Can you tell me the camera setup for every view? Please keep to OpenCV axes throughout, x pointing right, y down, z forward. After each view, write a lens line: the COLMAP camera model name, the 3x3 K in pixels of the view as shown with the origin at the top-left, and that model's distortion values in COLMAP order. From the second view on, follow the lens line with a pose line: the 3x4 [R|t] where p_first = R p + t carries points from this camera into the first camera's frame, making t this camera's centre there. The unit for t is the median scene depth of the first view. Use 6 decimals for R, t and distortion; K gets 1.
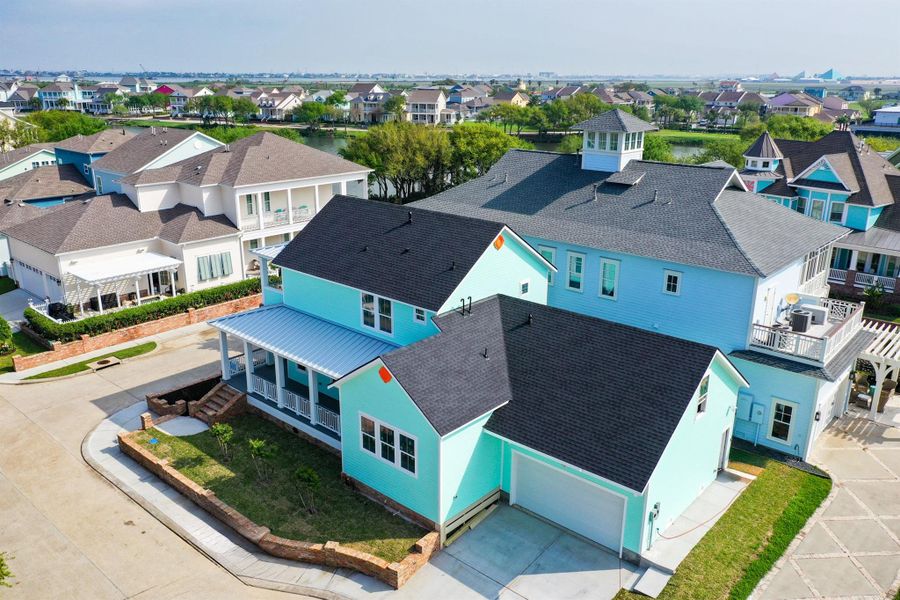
lens RADIAL K [[705.6, 0, 450.0], [0, 705.6, 300.0], [0, 0, 1]] dist [0.002405, -0.002993]
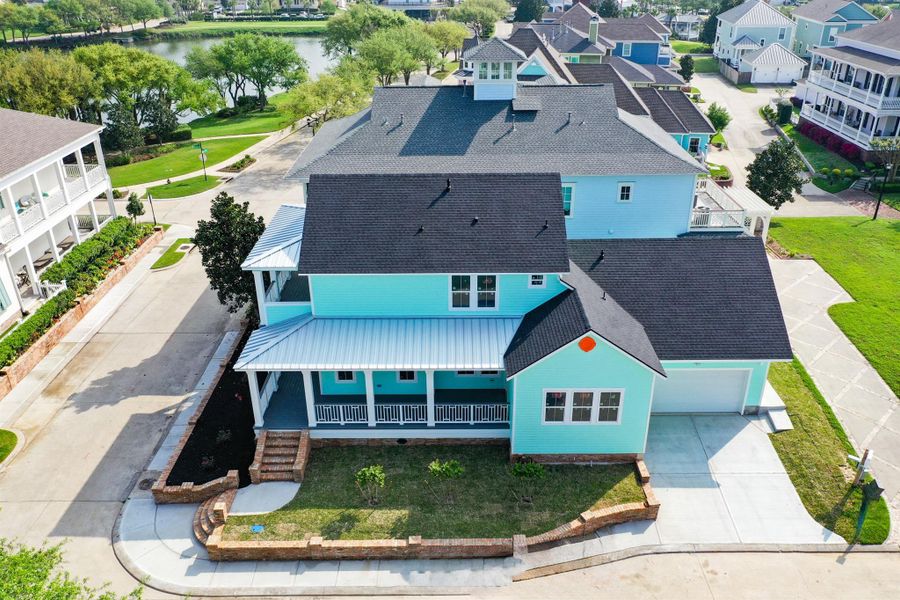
lens RADIAL K [[705.6, 0, 450.0], [0, 705.6, 300.0], [0, 0, 1]] dist [0.002405, -0.002993]
pose [[0.756295, -0.306355, 0.578070, -0.688399], [0.213933, 0.950818, 0.224006, -0.193165], [-0.618264, -0.045747, 0.784638, 0.268548]]
